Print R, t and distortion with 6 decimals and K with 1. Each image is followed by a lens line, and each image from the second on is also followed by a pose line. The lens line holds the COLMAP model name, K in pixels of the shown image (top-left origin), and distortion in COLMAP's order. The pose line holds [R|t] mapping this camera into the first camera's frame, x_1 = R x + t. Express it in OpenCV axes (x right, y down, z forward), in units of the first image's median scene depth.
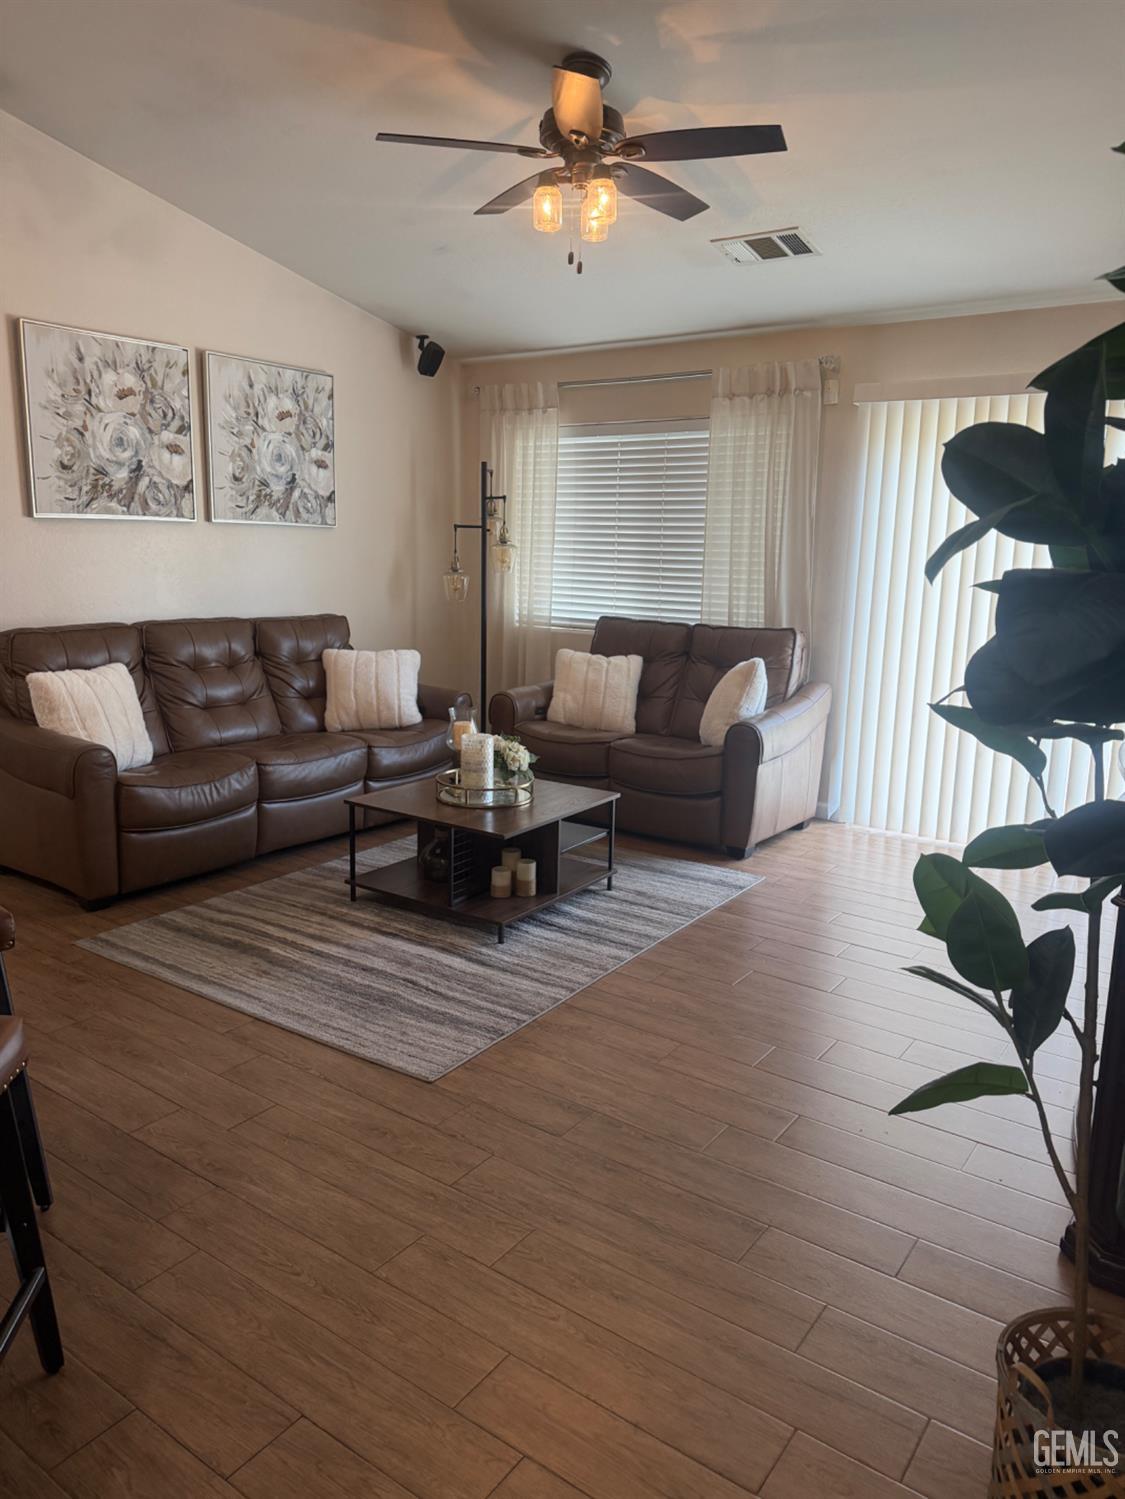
lens RADIAL K [[1048.0, 0, 592.0], [0, 1048.0, 750.7], [0, 0, 1]] dist [0.041598, -0.066383]
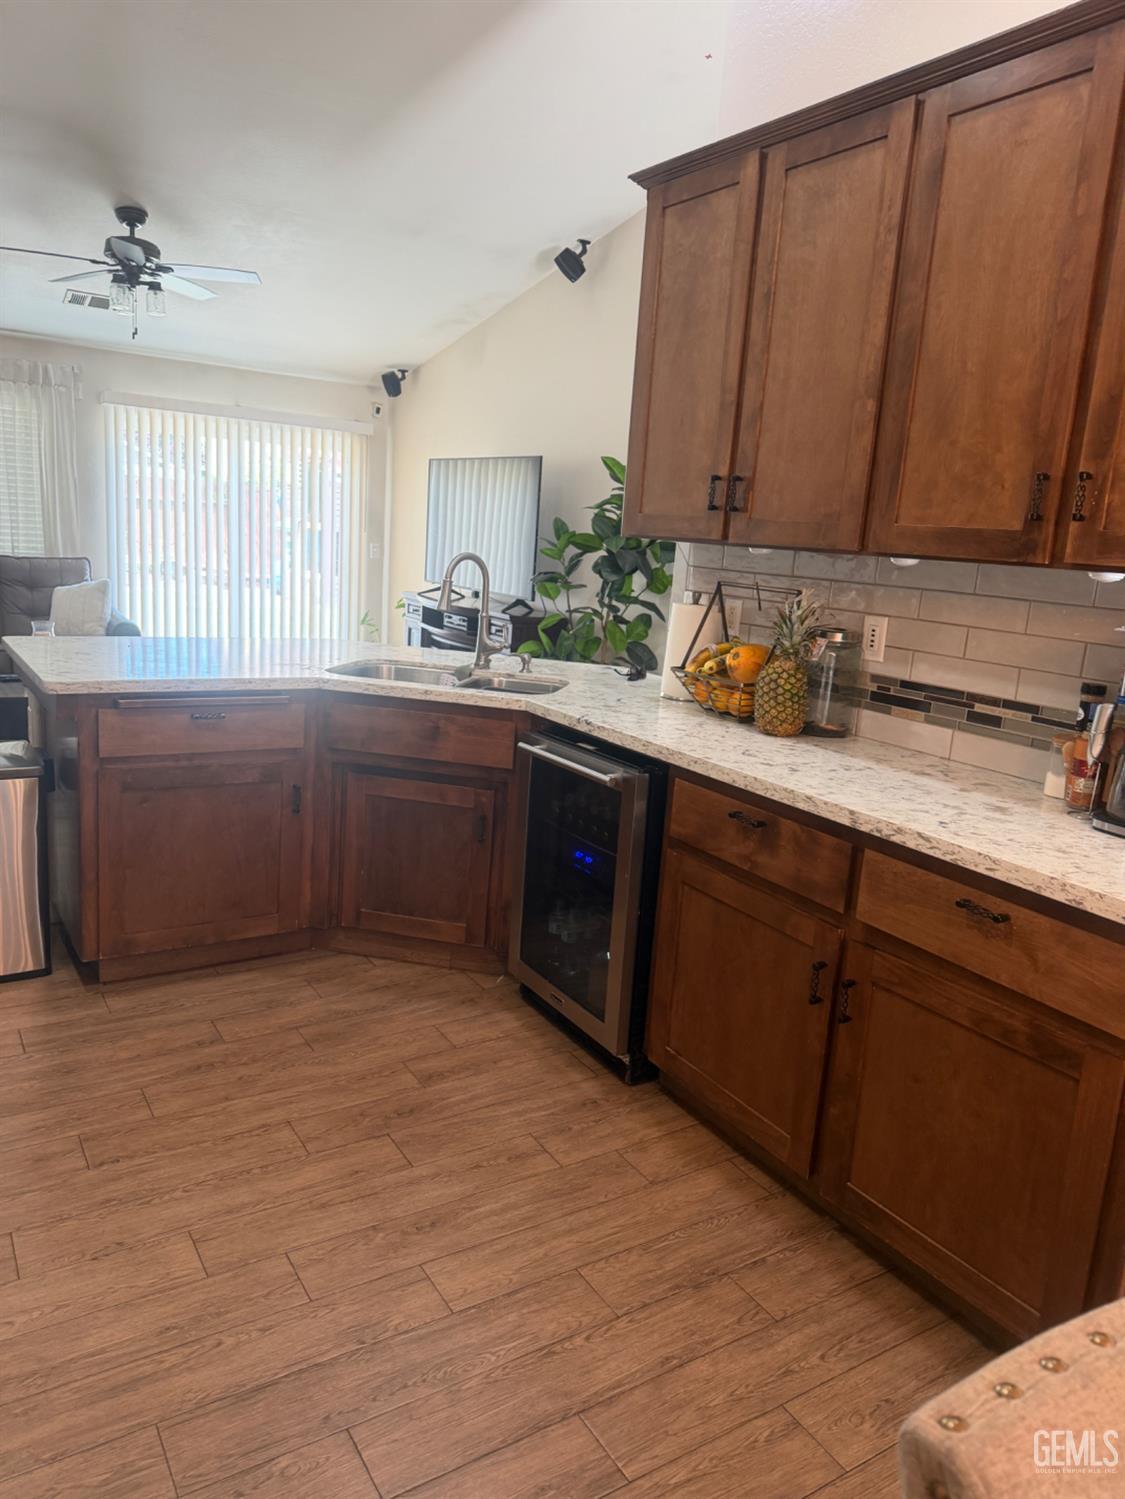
lens RADIAL K [[1048.0, 0, 559.2], [0, 1048.0, 744.9], [0, 0, 1]] dist [0.041598, -0.066383]
pose [[0.393203, -0.181809, 0.901297, -0.981930], [0.114613, 0.982301, 0.148148, -0.008253], [-0.912280, 0.045048, 0.407082, -0.155802]]
